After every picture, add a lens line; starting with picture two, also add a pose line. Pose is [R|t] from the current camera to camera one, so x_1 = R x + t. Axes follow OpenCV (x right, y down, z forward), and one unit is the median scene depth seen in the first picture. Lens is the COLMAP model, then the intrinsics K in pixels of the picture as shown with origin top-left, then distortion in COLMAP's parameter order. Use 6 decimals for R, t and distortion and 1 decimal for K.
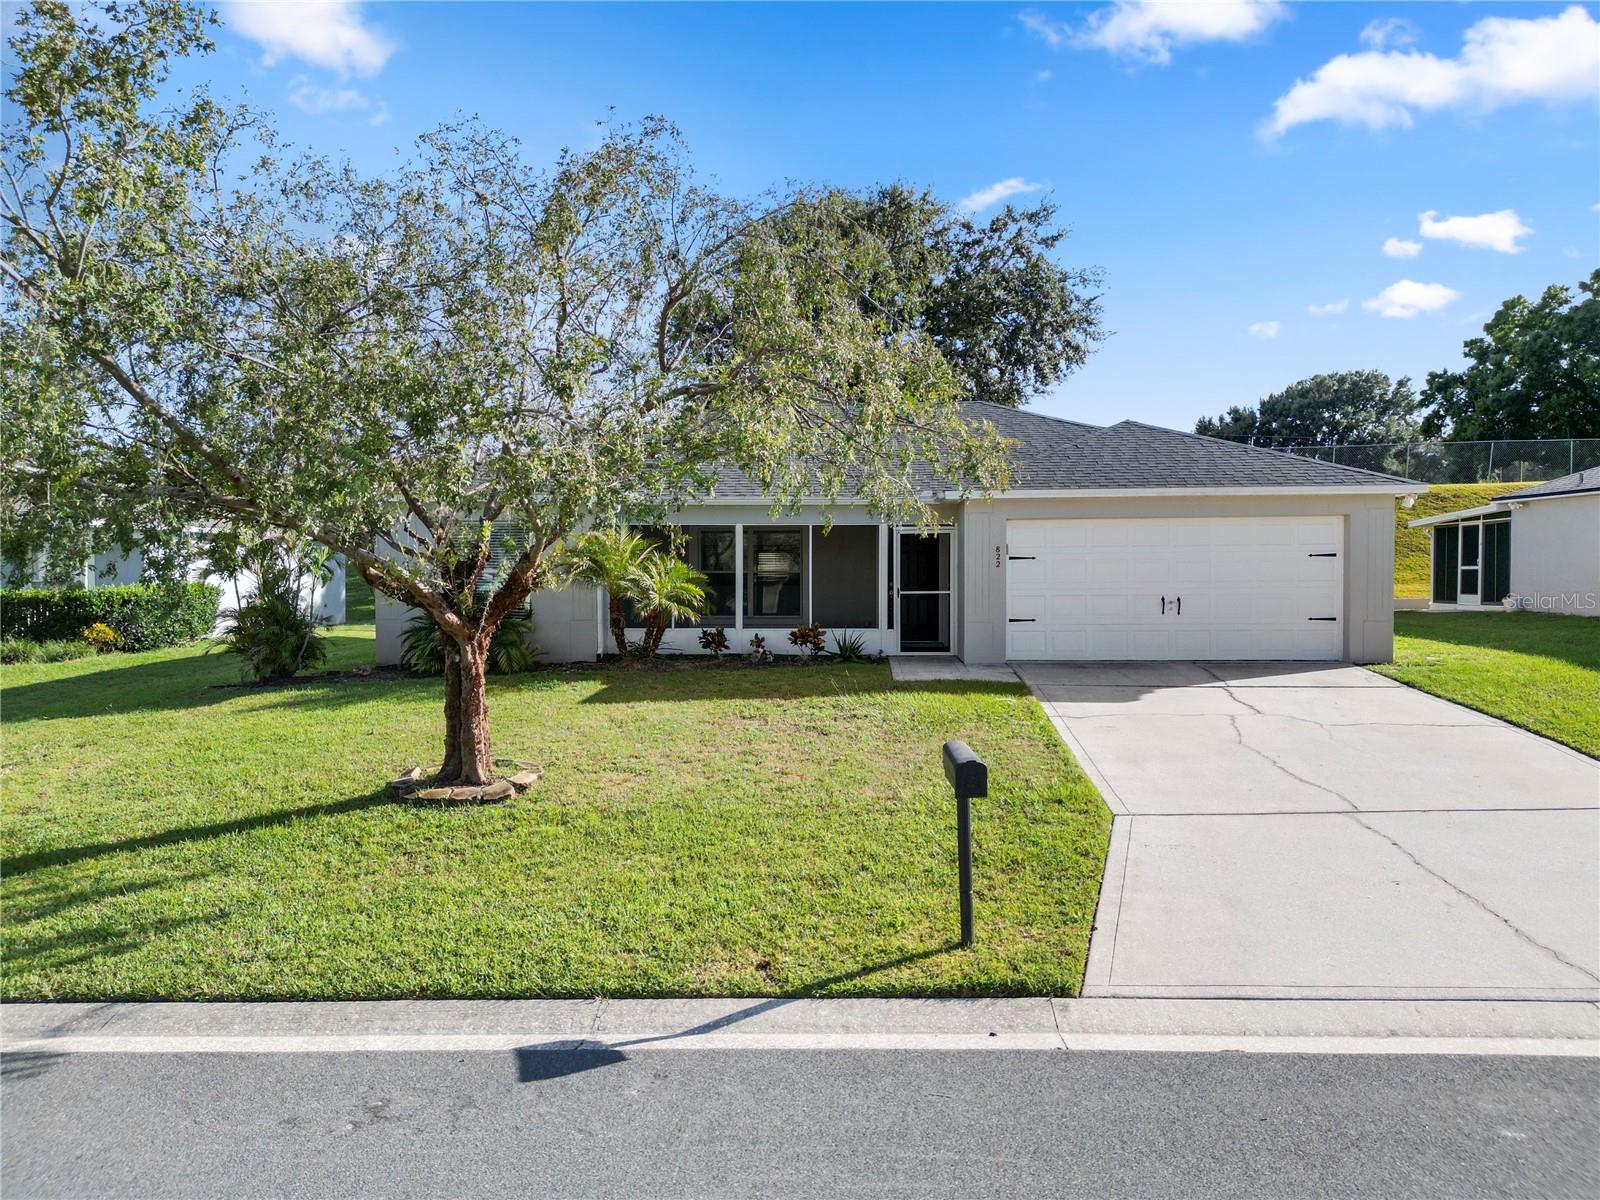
lens RADIAL K [[1114.0, 0, 801.3], [0, 1114.0, 608.0], [0, 0, 1]] dist [0.082271, -0.083907]
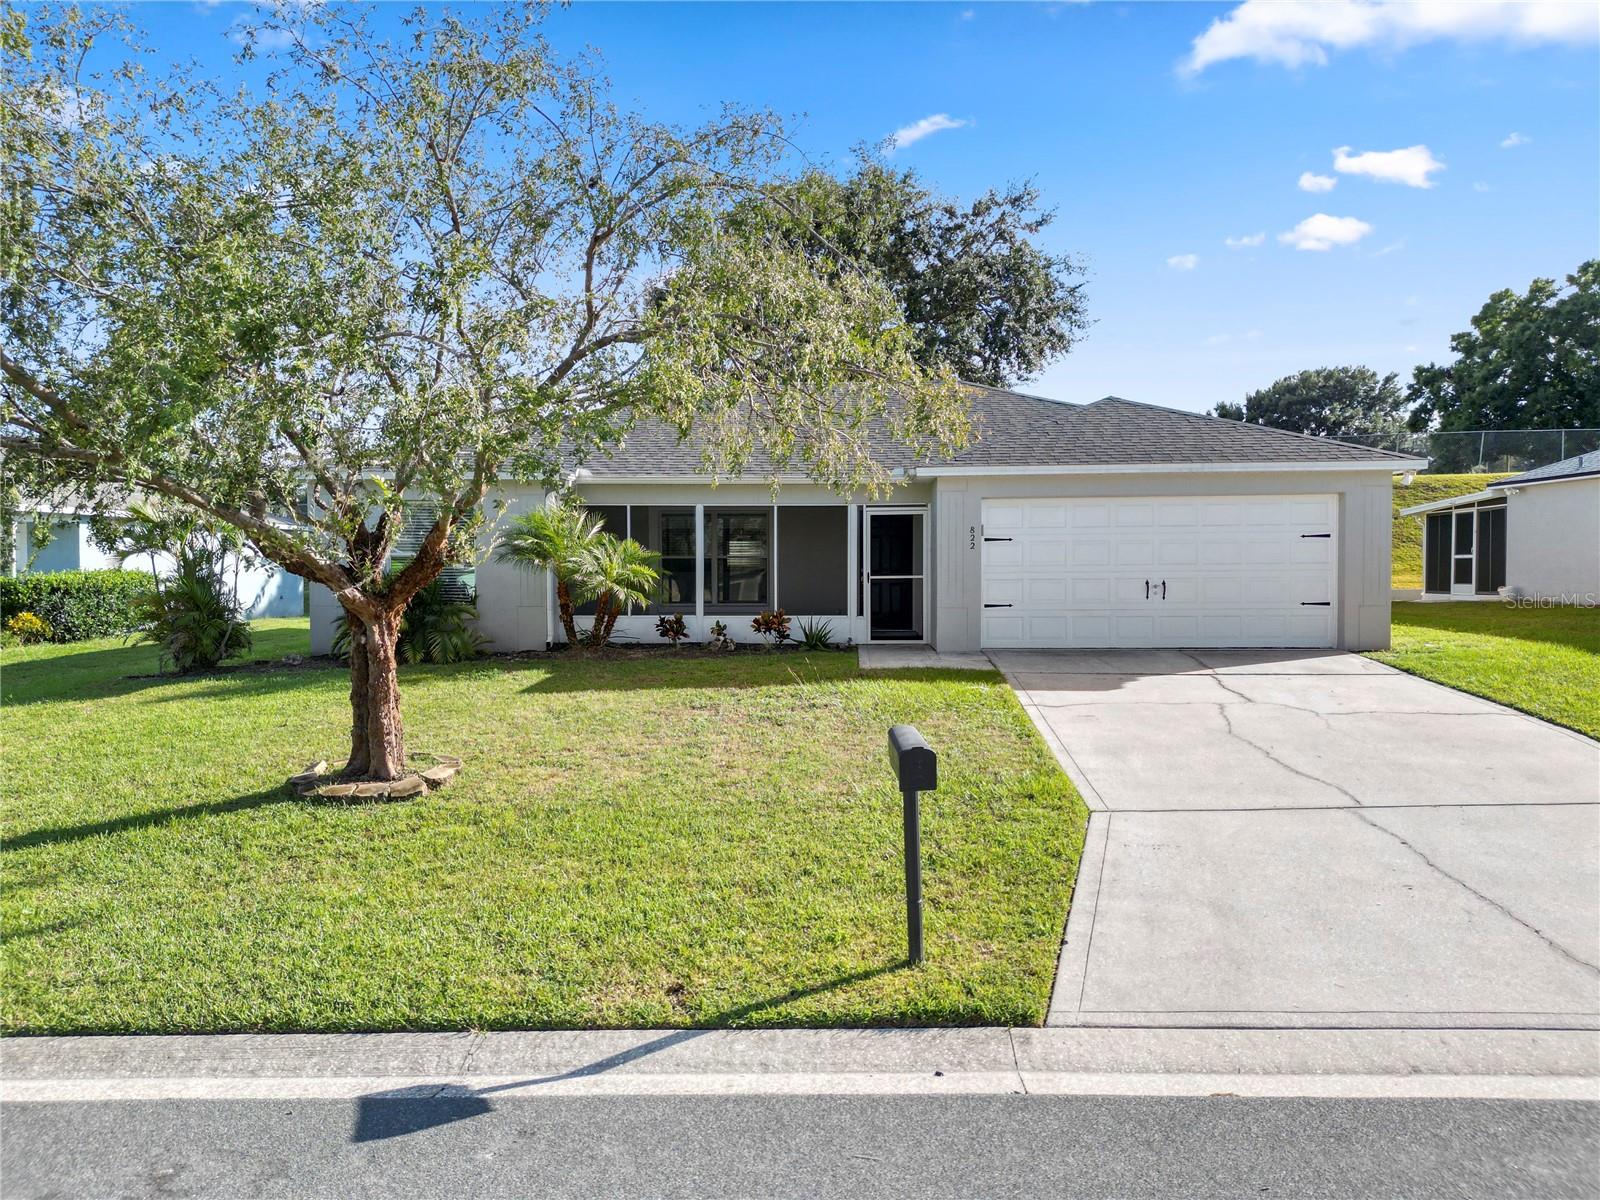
lens RADIAL K [[1114.0, 0, 801.3], [0, 1114.0, 608.0], [0, 0, 1]] dist [0.082271, -0.083907]
pose [[0.999946, -0.000737, 0.010393, 0.034437], [0.000726, 0.999999, 0.001013, 0.018840], [-0.010394, -0.001006, 0.999945, 0.096123]]
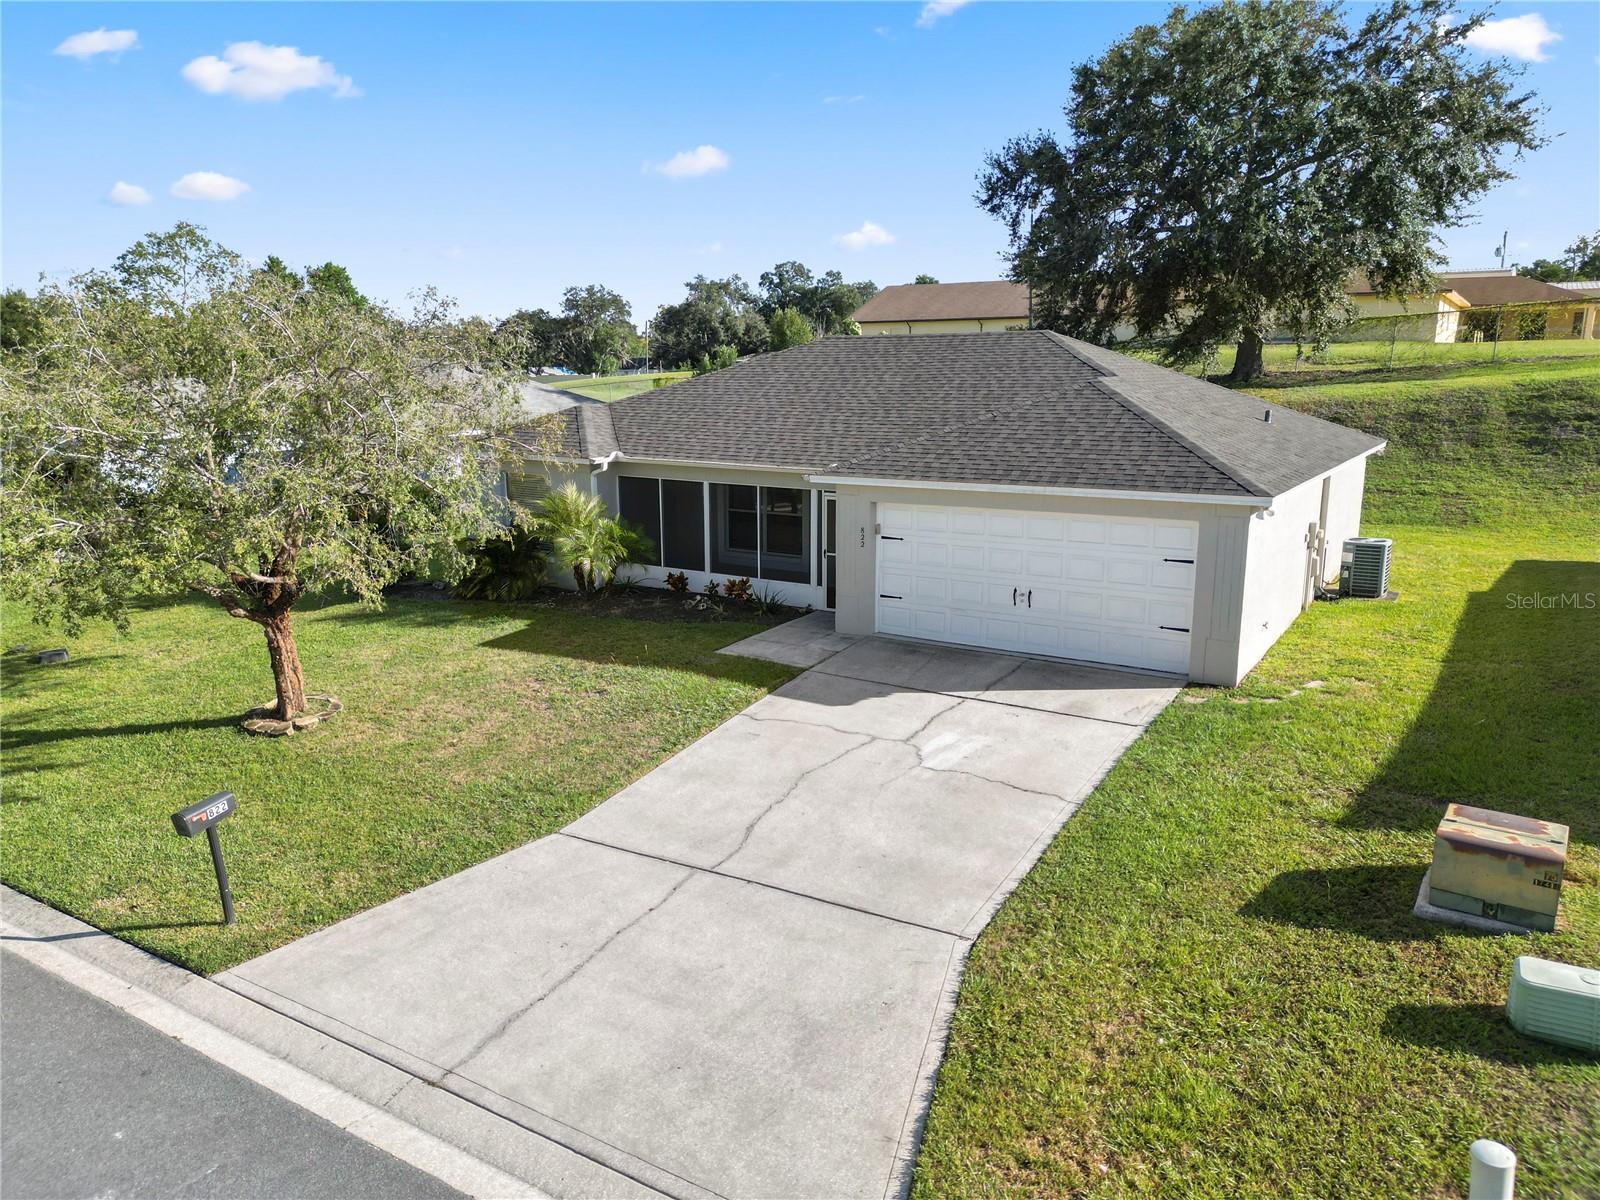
lens RADIAL K [[1114.0, 0, 801.3], [0, 1114.0, 608.0], [0, 0, 1]] dist [0.082271, -0.083907]
pose [[0.870413, 0.103327, -0.481357, 0.991175], [-0.015902, 0.983118, 0.182279, -0.265032], [0.492066, -0.151003, 0.857362, 0.096639]]
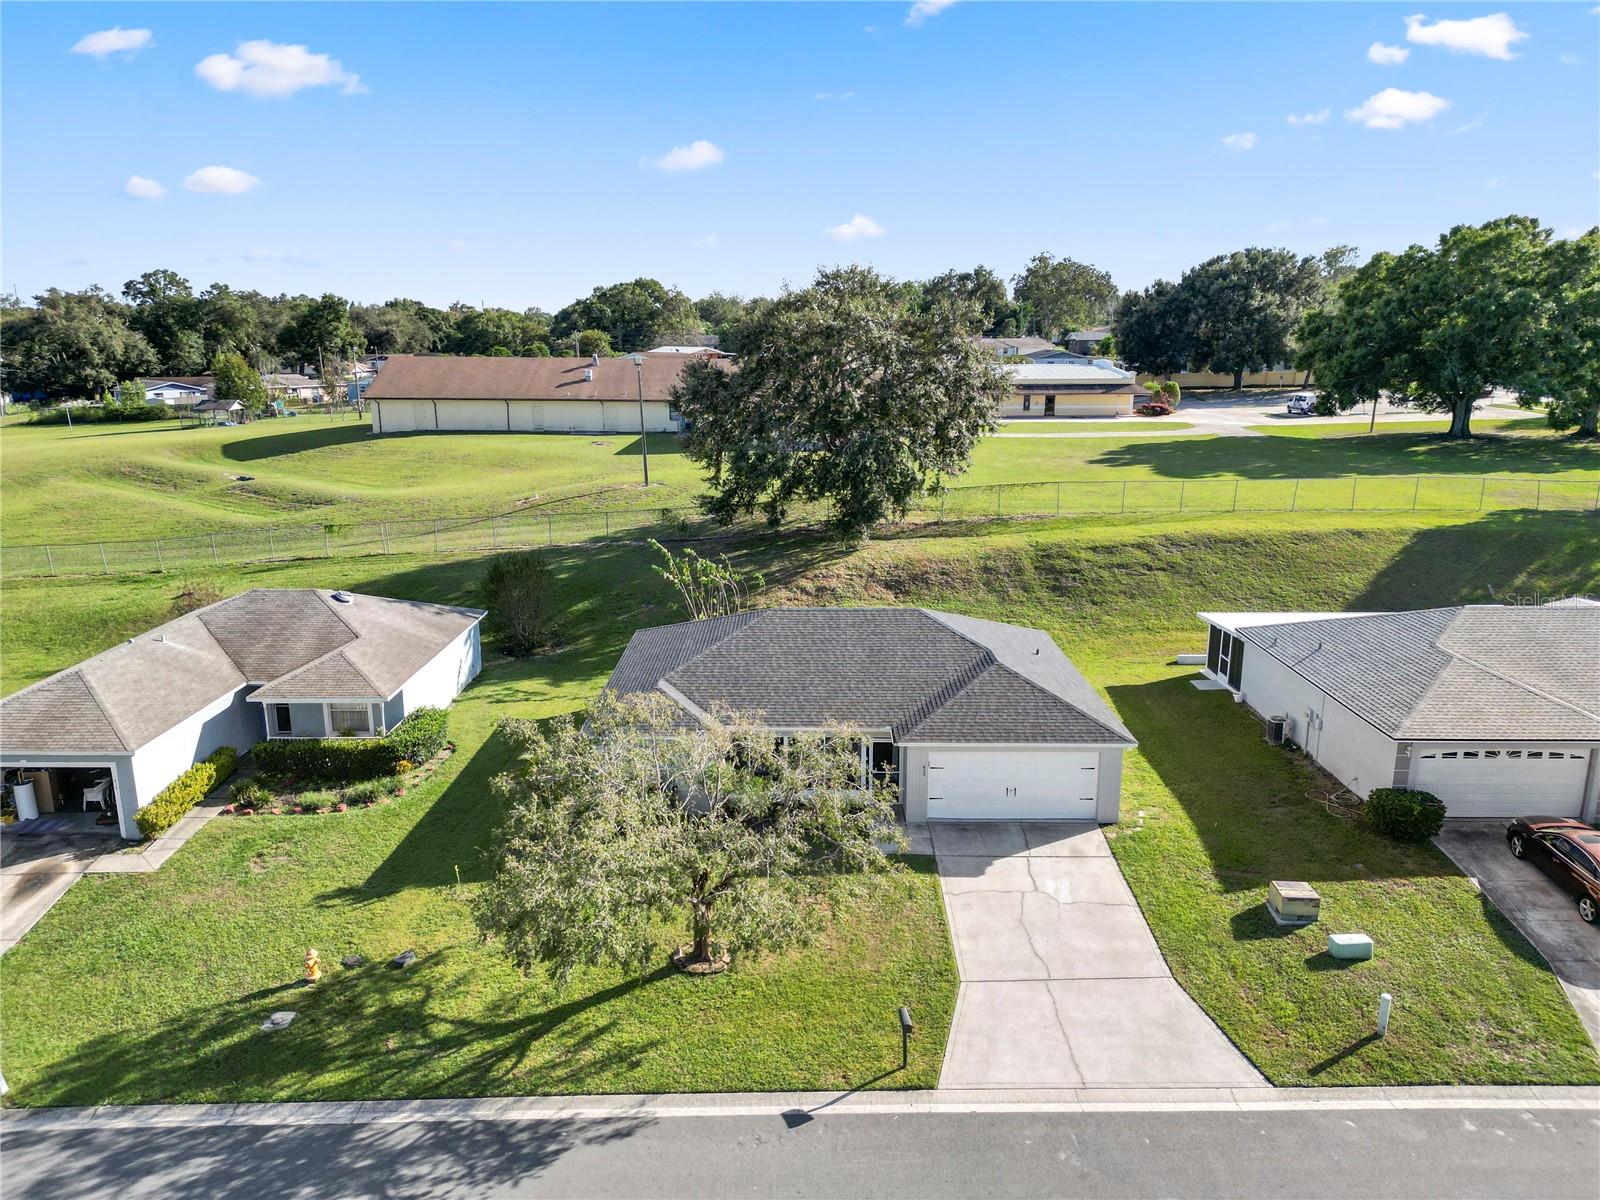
lens RADIAL K [[1114.0, 0, 801.3], [0, 1114.0, 608.0], [0, 0, 1]] dist [0.082271, -0.083907]
pose [[0.998662, -0.010375, 0.050655, -0.203913], [-0.000224, 0.978785, 0.204890, -1.117822], [-0.051706, -0.204627, 0.977473, -1.277735]]
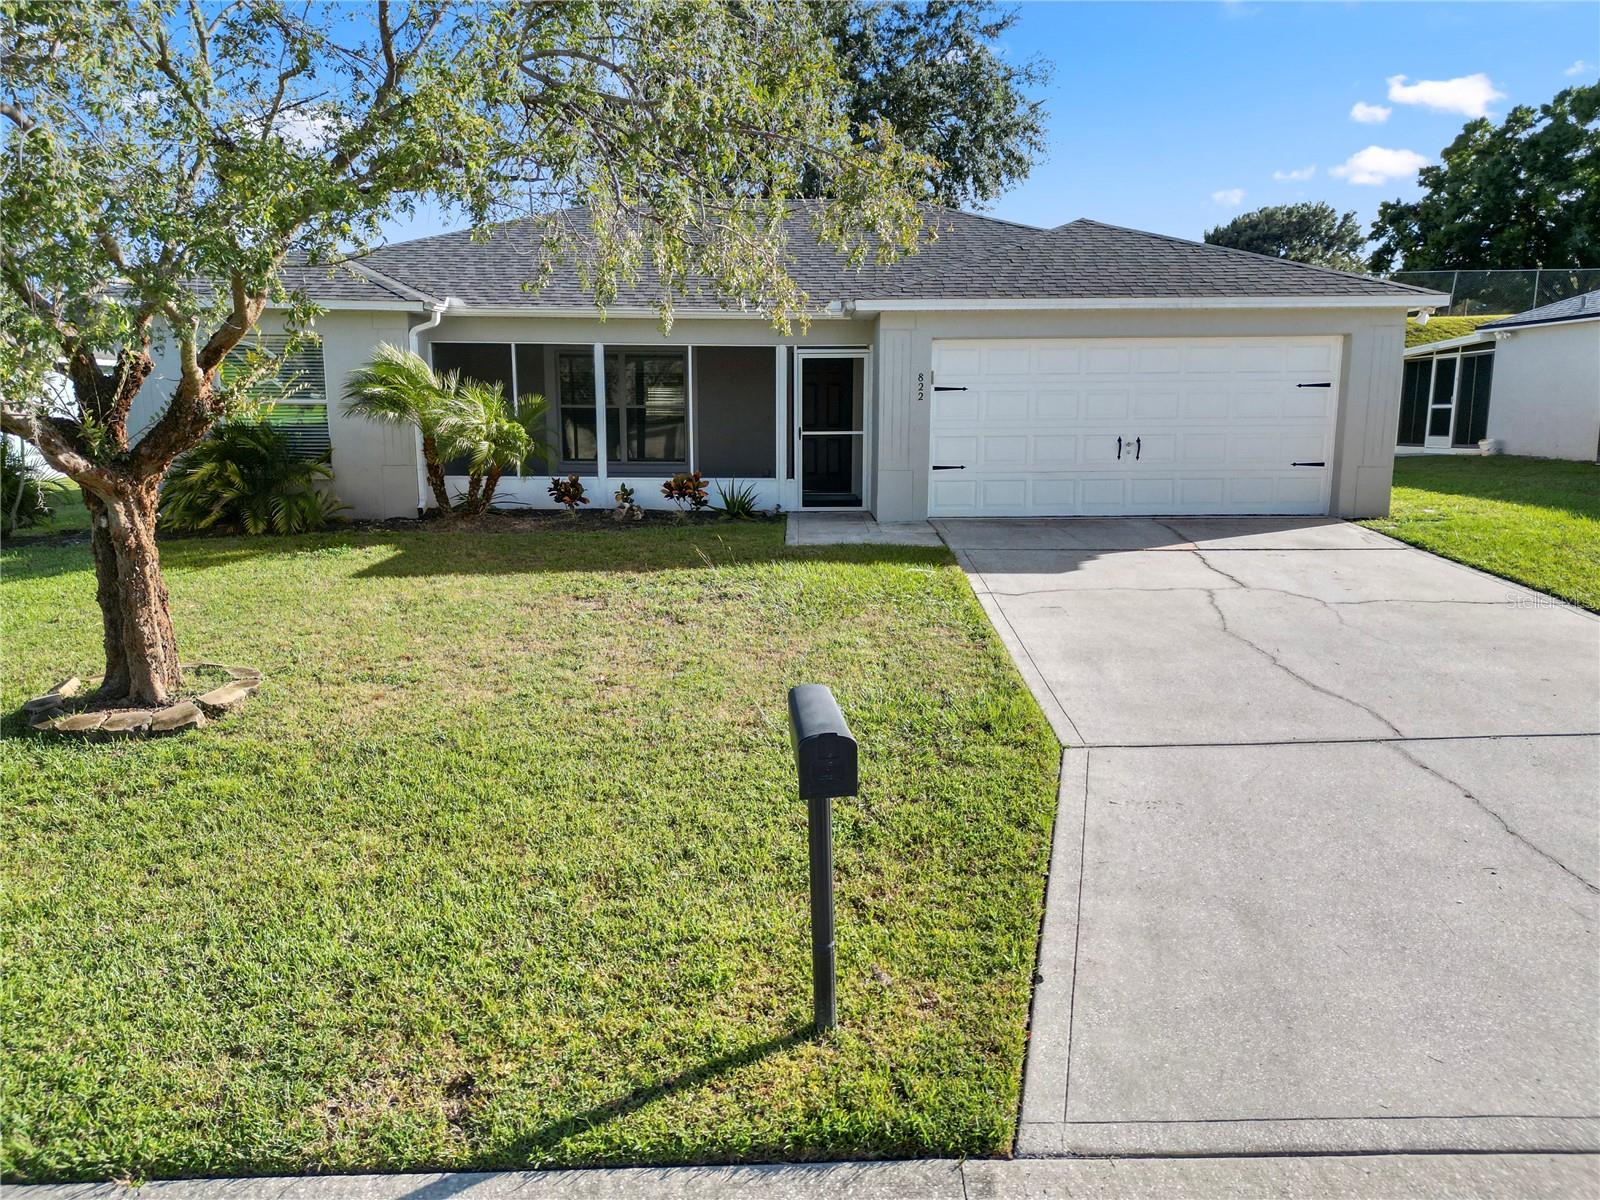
lens RADIAL K [[1114.0, 0, 801.3], [0, 1114.0, 608.0], [0, 0, 1]] dist [0.082271, -0.083907]
pose [[0.998300, -0.006483, 0.057914, 0.068586], [-0.001484, 0.990641, 0.136482, 0.002553], [-0.058257, -0.136336, 0.988948, 0.300558]]
